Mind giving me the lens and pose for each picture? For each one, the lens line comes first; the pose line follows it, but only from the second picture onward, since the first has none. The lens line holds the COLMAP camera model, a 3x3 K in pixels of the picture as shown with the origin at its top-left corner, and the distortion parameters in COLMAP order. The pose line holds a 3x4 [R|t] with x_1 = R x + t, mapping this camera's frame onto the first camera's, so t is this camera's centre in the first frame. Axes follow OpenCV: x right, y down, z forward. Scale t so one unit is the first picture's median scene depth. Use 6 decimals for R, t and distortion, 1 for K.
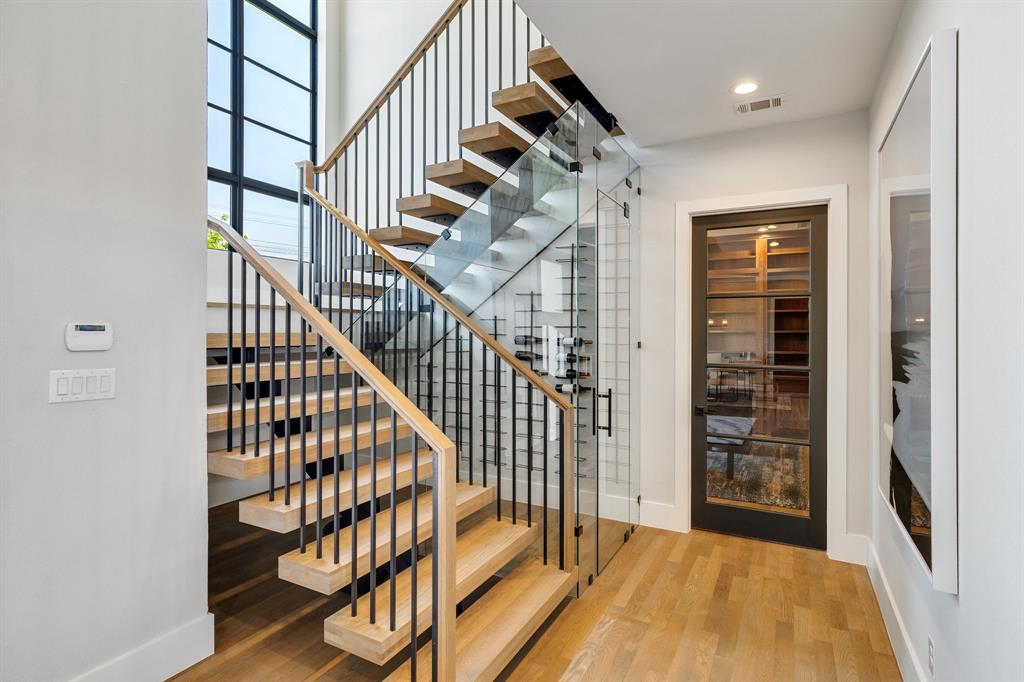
lens RADIAL K [[501.1, 0, 517.7], [0, 501.1, 338.9], [0, 0, 1]] dist [0.006831, 0.000696]
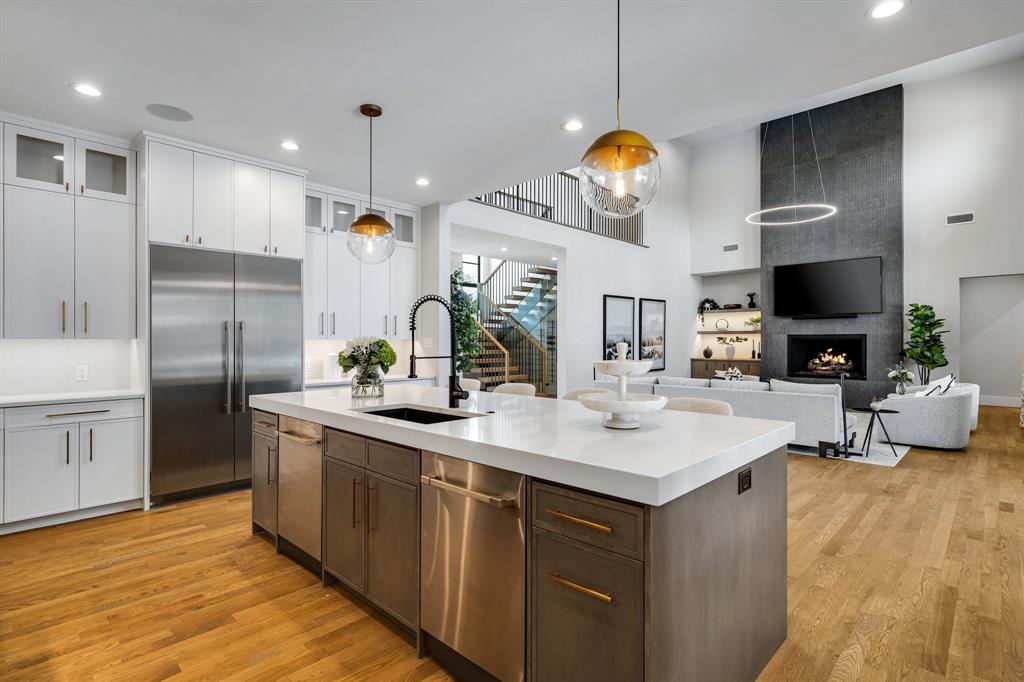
lens RADIAL K [[501.1, 0, 510.2], [0, 501.1, 341.7], [0, 0, 1]] dist [0.006831, 0.000696]
pose [[0.960084, 0.009306, -0.279558, 0.749756], [-0.011703, 0.999908, -0.006906, 0.061186], [0.279468, 0.009902, 0.960104, -2.264062]]
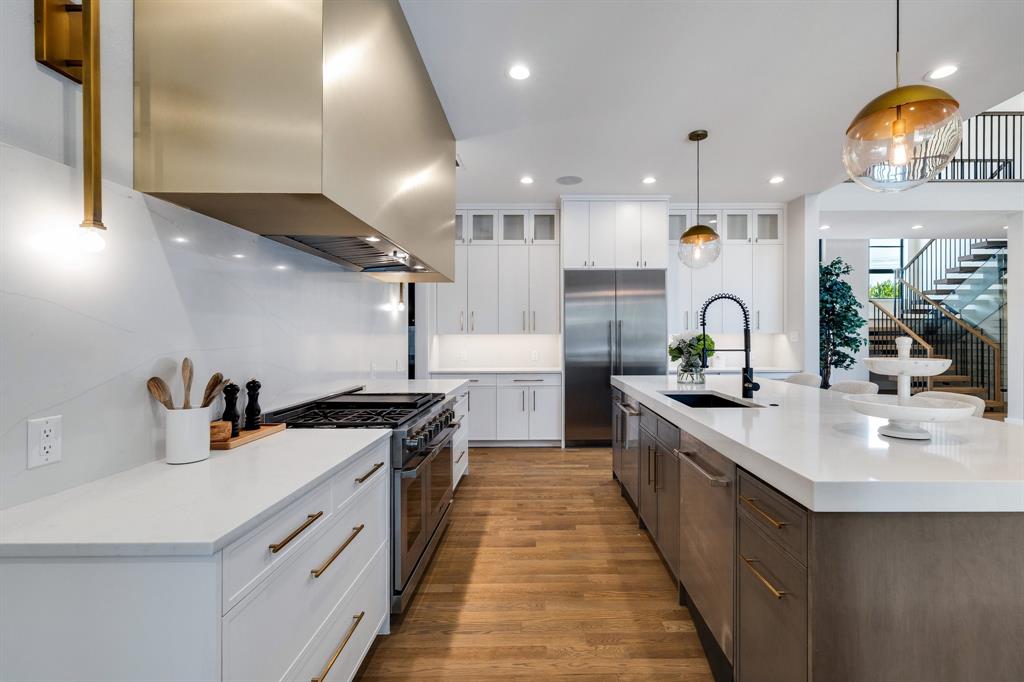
lens RADIAL K [[448.9, 0, 545.1], [0, 448.9, 336.2], [0, 0, 1]] dist [0.011130, -0.000595]
pose [[0.484969, 0.009554, -0.874479, 0.938995], [-0.011425, 0.999924, 0.004588, 0.057708], [0.874457, 0.007766, 0.485041, -2.192022]]
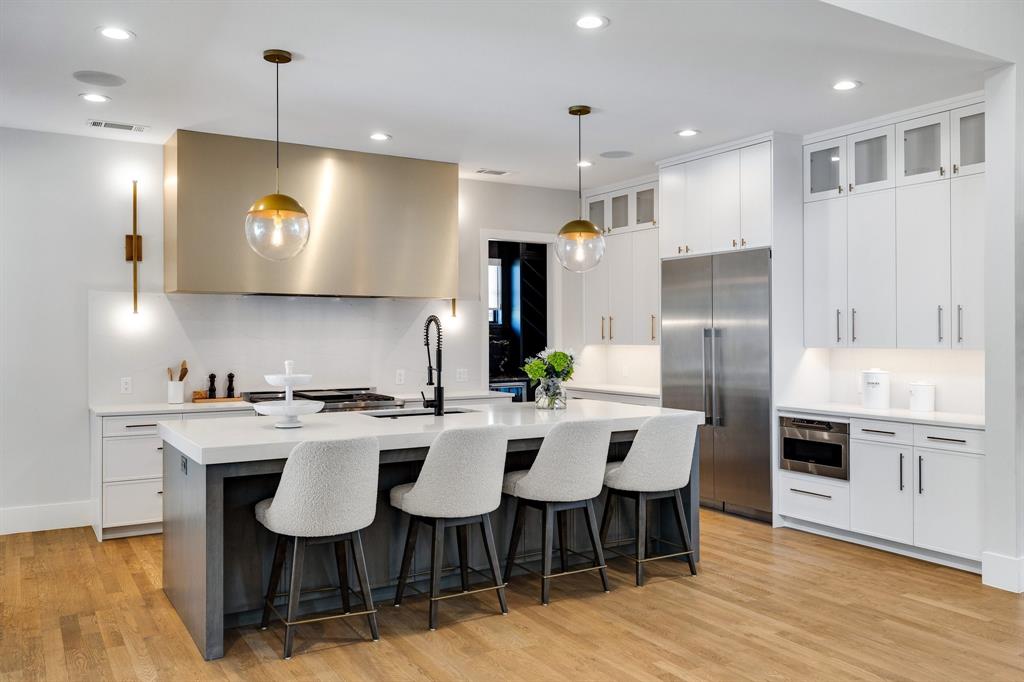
lens RADIAL K [[818.6, 0, 530.4], [0, 818.6, 341.6], [0, 0, 1]] dist [0.003249, 0.006773]
pose [[-0.487538, 0.016940, -0.872937, 1.604291], [-0.002292, 0.999783, 0.020681, 0.004121], [0.873099, 0.012083, -0.487394, -0.708287]]
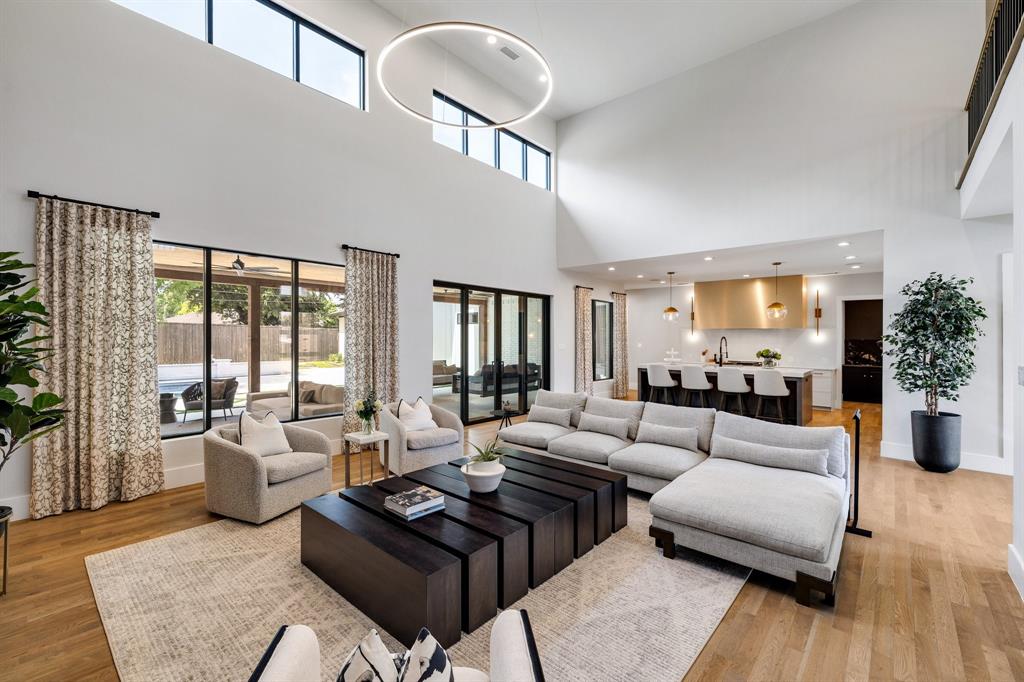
lens RADIAL K [[448.9, 0, 516.0], [0, 448.9, 344.5], [0, 0, 1]] dist [0.011130, -0.000595]
pose [[-0.978475, -0.006216, 0.206272, 1.071188], [-0.001789, 0.999764, 0.021643, -0.020966], [-0.206358, 0.020809, -0.978255, 1.249273]]
